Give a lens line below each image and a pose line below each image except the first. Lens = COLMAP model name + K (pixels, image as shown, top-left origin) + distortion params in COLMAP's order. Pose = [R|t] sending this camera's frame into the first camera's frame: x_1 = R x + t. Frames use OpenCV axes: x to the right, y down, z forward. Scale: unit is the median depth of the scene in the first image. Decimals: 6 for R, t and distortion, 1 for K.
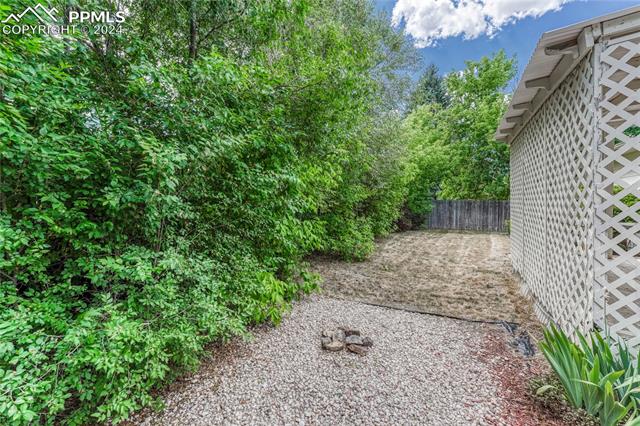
lens RADIAL K [[257.8, 0, 319.9], [0, 257.8, 210.3], [0, 0, 1]] dist [-0.001446, 0.000203]
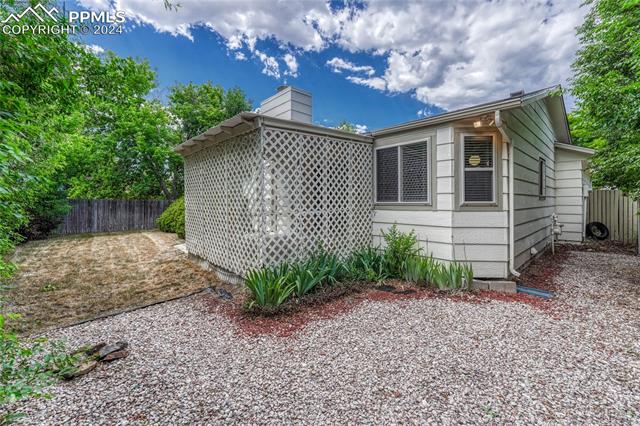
lens RADIAL K [[257.8, 0, 320.0], [0, 257.8, 209.2], [0, 0, 1]] dist [-0.001446, 0.000203]
pose [[0.314795, -0.028547, 0.948730, -0.315272], [0.028101, 0.999390, 0.020747, -0.007303], [-0.948743, 0.020129, 0.315406, -0.029790]]
